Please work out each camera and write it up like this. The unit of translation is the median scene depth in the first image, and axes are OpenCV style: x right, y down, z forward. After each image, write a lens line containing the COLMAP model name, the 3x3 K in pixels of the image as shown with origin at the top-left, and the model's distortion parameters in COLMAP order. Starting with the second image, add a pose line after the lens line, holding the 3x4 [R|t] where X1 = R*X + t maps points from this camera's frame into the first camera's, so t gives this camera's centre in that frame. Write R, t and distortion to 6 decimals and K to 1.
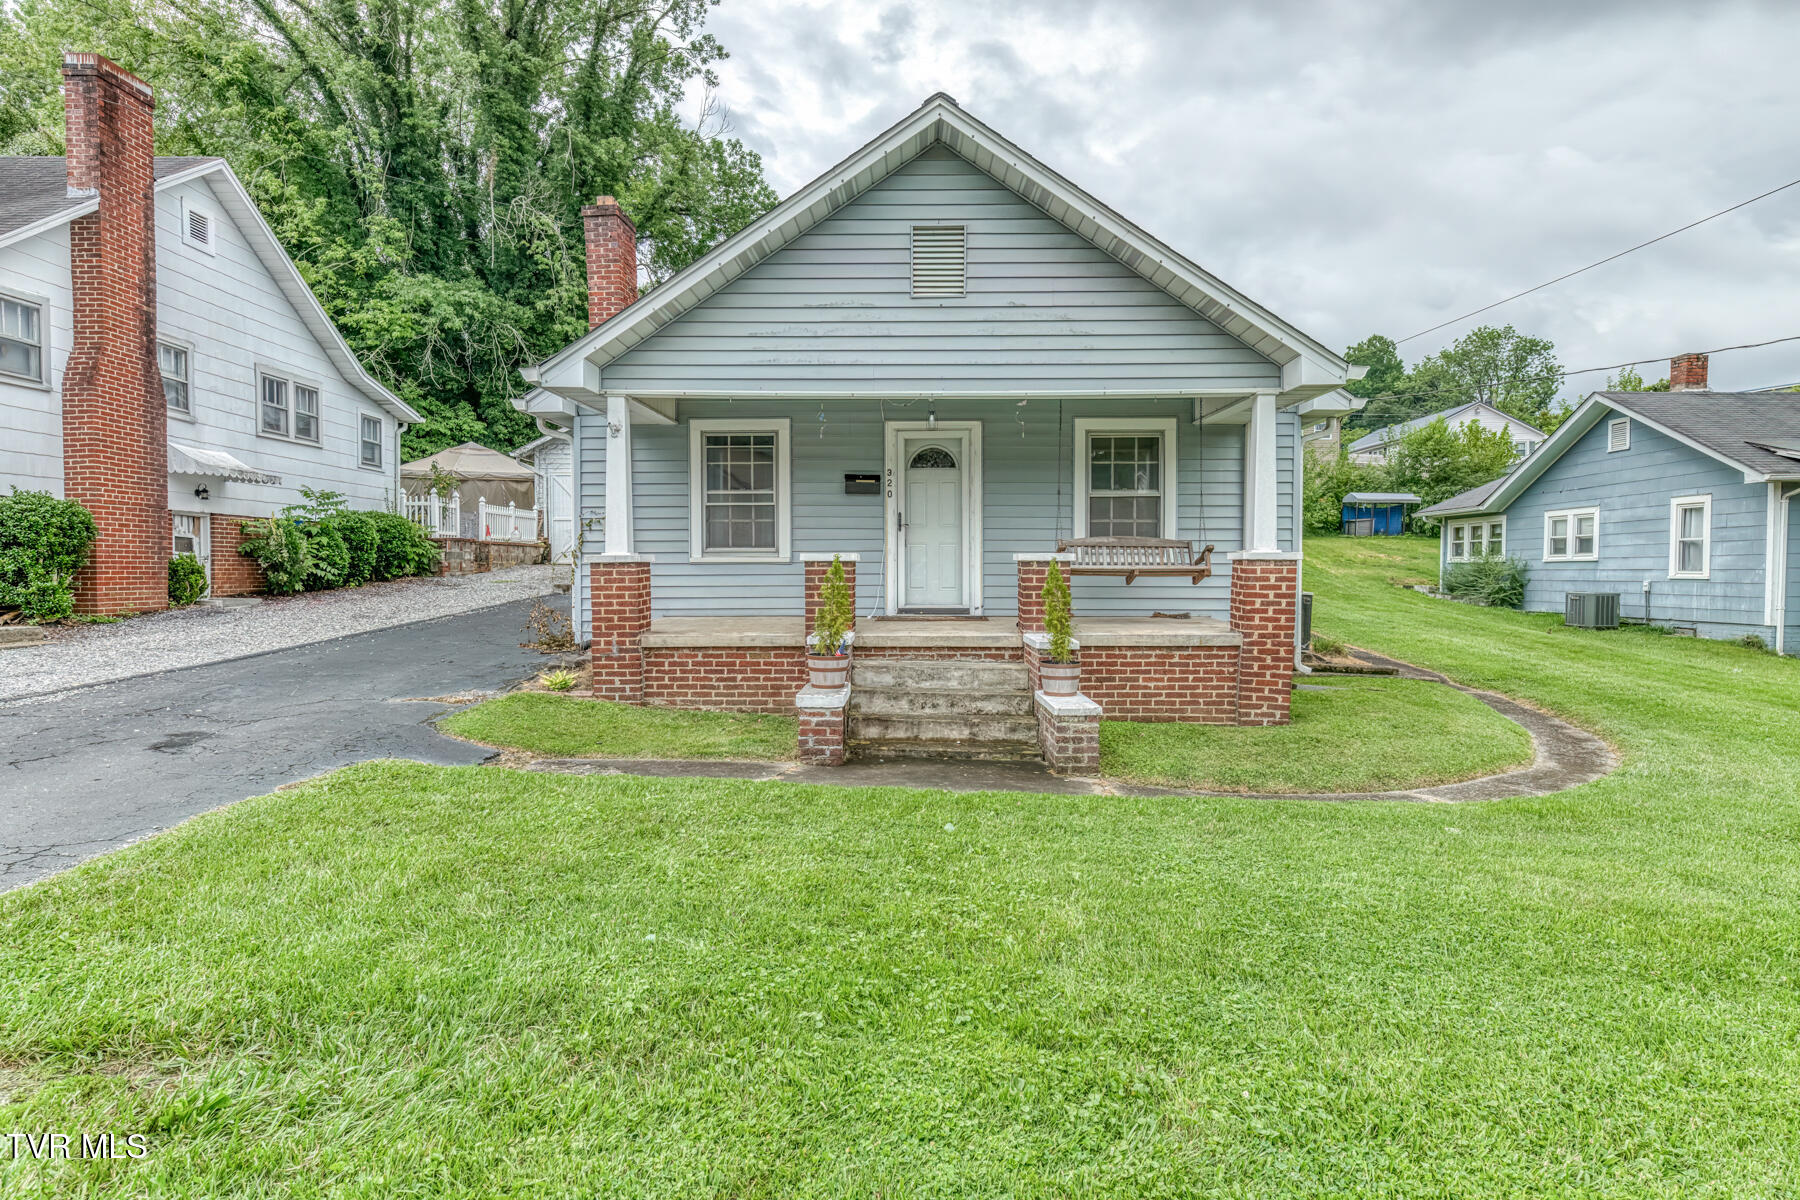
lens RADIAL K [[977.2, 0, 937.7], [0, 977.2, 593.8], [0, 0, 1]] dist [0.012624, 0.000254]
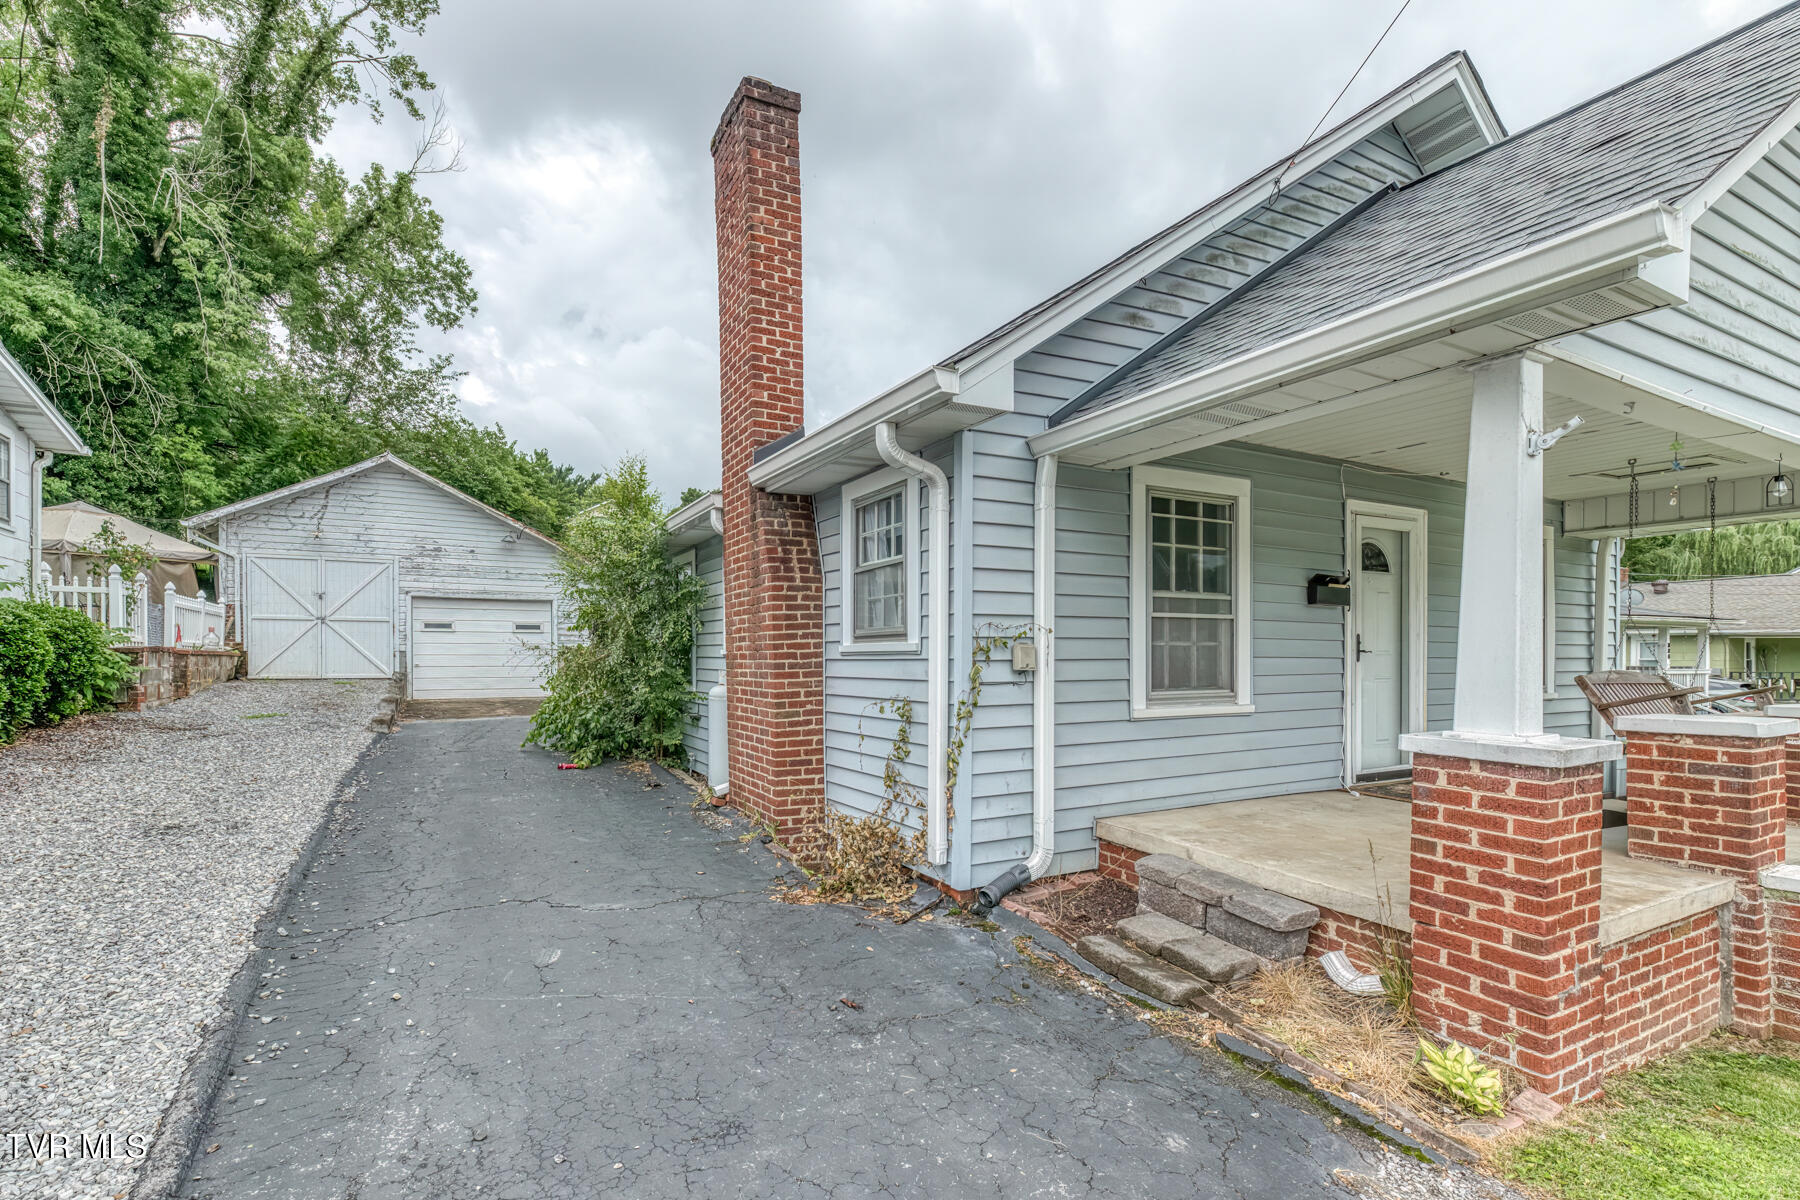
lens RADIAL K [[786.3, 0, 857.6], [0, 786.3, 672.4], [0, 0, 1]] dist [0.000191, 0.000614]
pose [[0.894459, -0.006980, 0.447095, -0.729717], [0.013009, 0.999861, -0.010415, -0.068347], [-0.446960, 0.015132, 0.894426, 0.821154]]
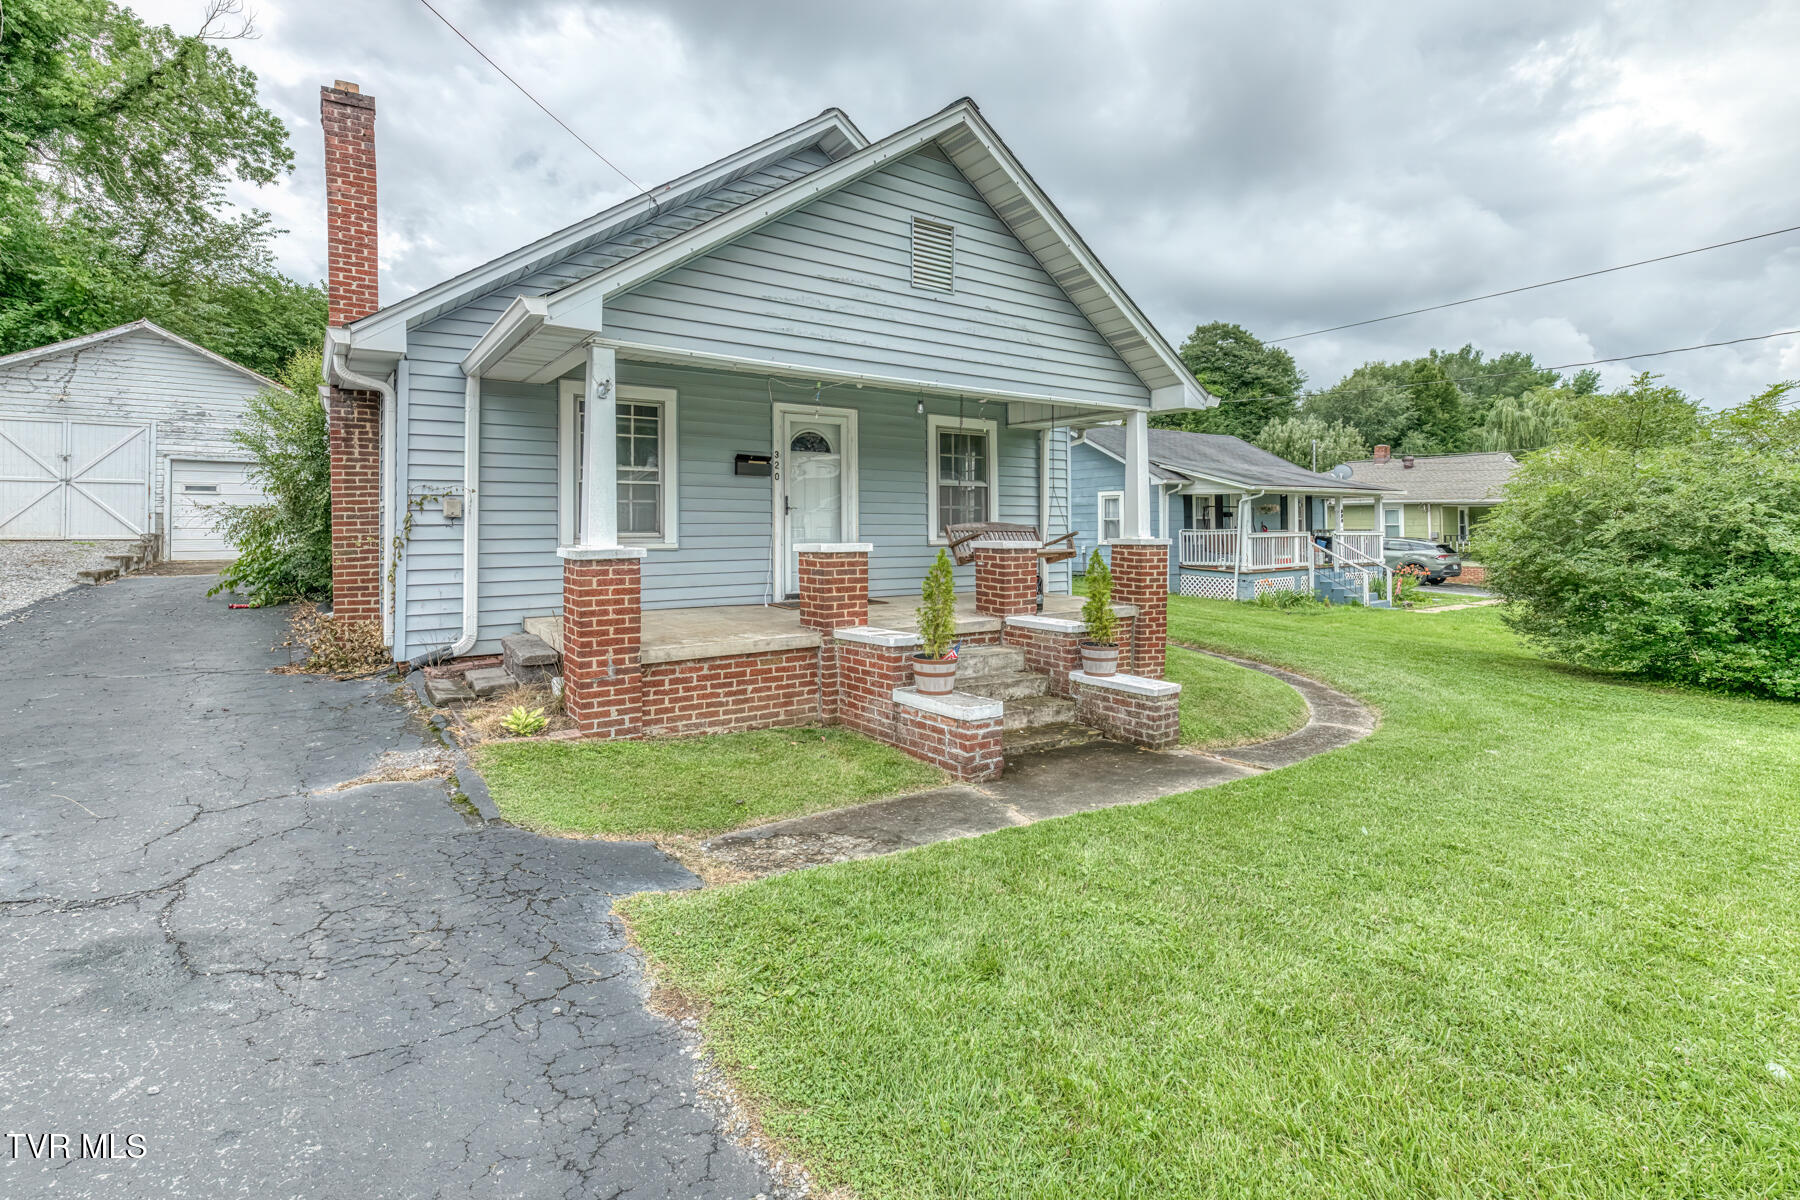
lens RADIAL K [[812.8, 0, 899.7], [0, 812.8, 516.7], [0, 0, 1]] dist [0.000578, 0.000806]
pose [[0.822710, 0.007538, 0.568412, -0.500967], [0.017424, 0.999108, -0.038469, -0.035821], [-0.568195, 0.041553, 0.821844, 0.331132]]
